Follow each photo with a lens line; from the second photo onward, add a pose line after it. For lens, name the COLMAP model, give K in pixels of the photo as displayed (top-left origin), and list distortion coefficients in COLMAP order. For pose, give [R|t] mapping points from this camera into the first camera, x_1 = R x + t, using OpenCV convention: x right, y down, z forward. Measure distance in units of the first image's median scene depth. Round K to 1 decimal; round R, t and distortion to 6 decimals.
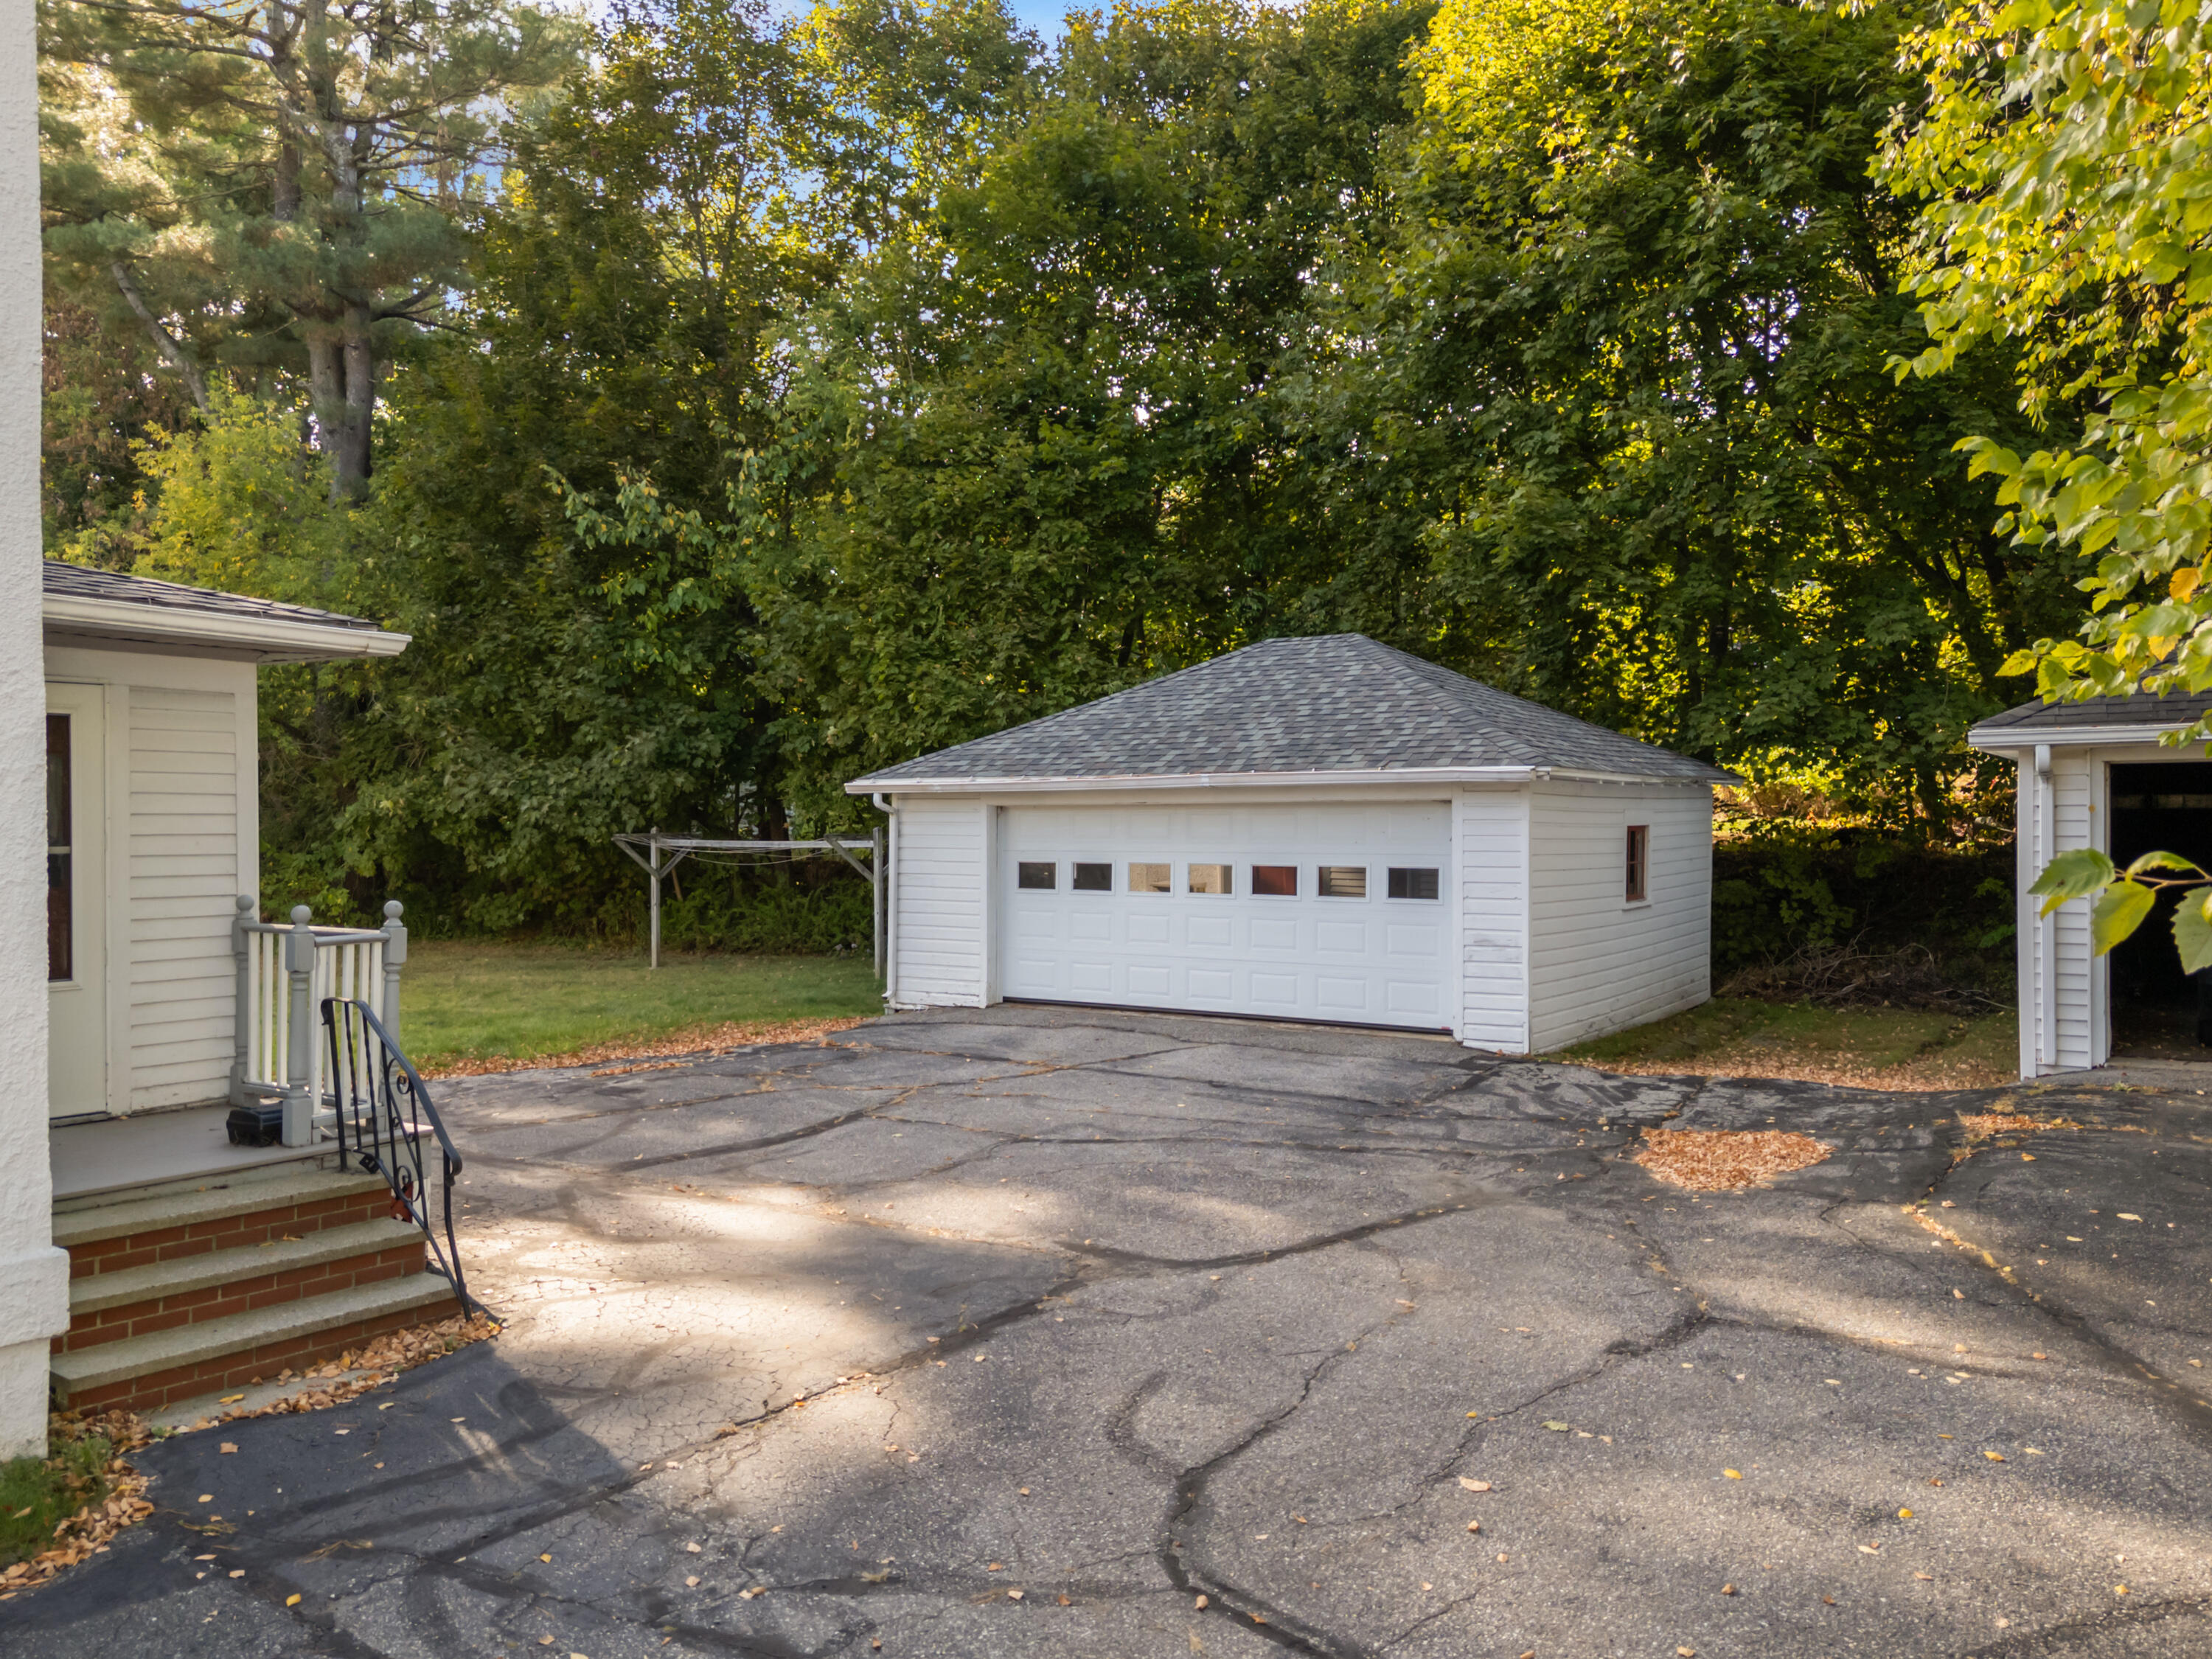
lens RADIAL K [[1599.0, 0, 1106.0], [0, 1599.0, 829.5], [0, 0, 1]] dist [0.028628, -0.008989]
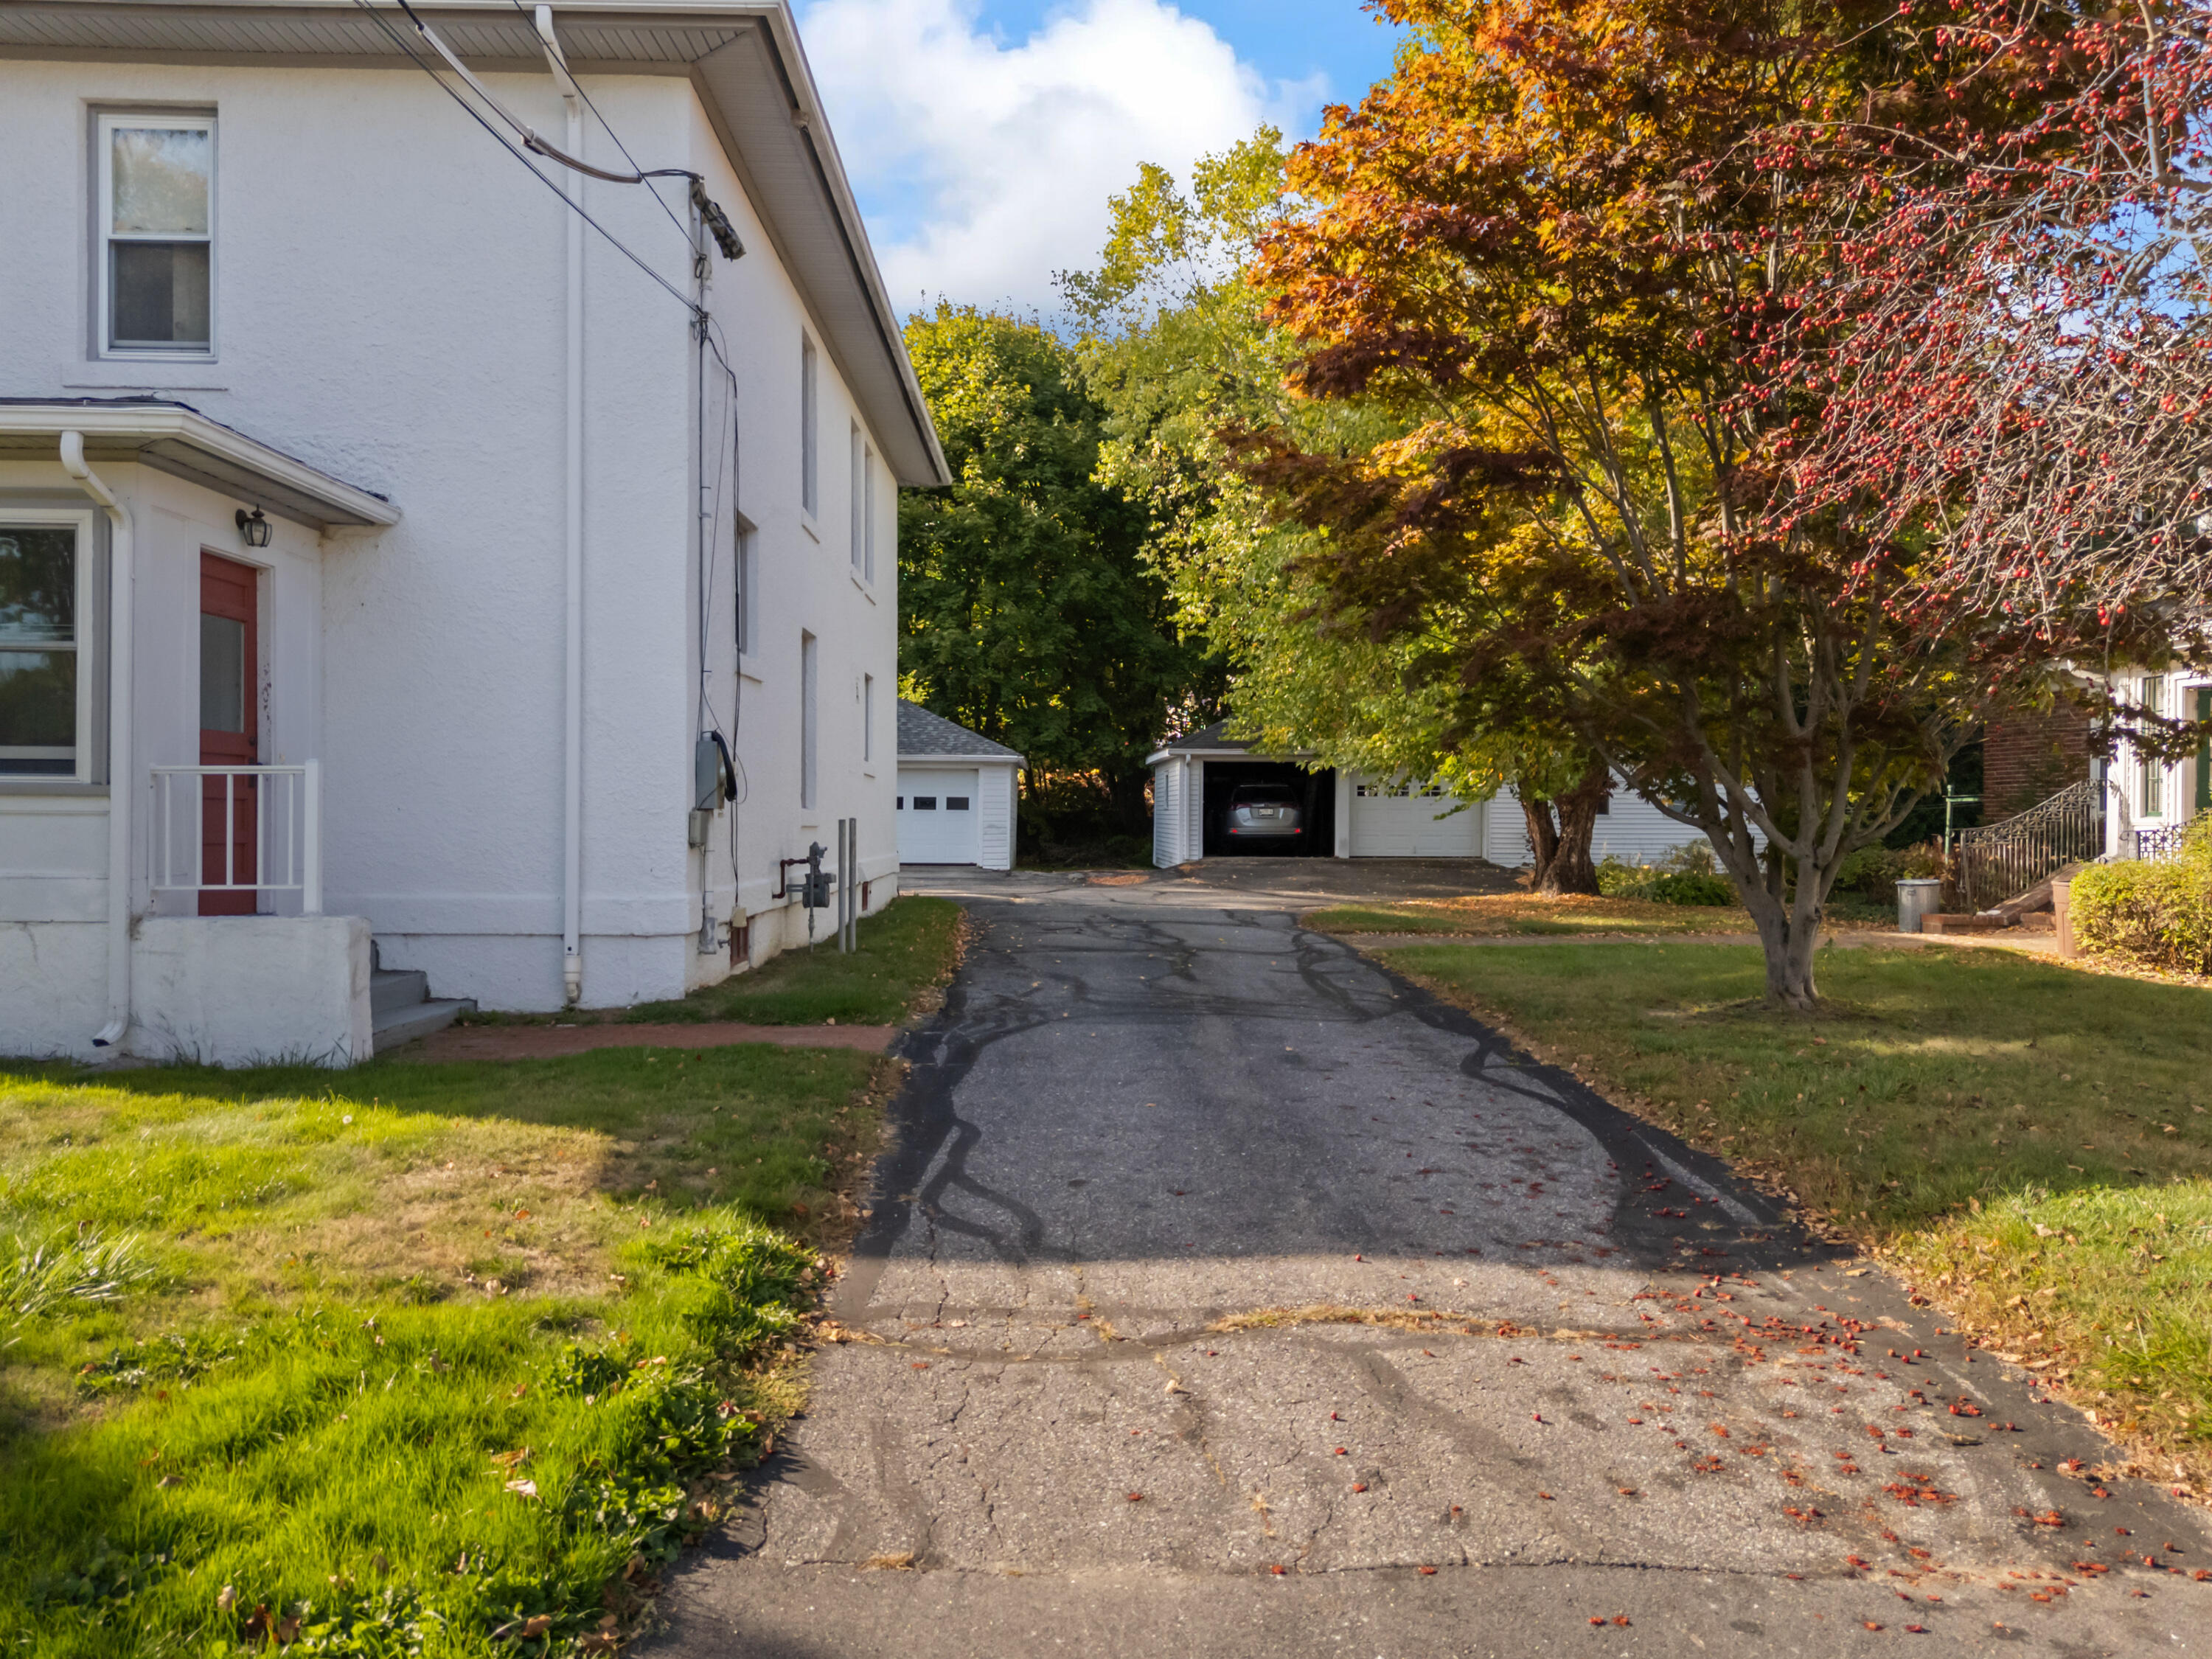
lens RADIAL K [[1599.0, 0, 1106.0], [0, 1599.0, 829.5], [0, 0, 1]] dist [0.028628, -0.008989]
pose [[0.753535, -0.019374, 0.657122, -1.327464], [-0.003701, 0.999425, 0.033710, -0.010175], [-0.657398, -0.027833, 0.753030, -1.032365]]
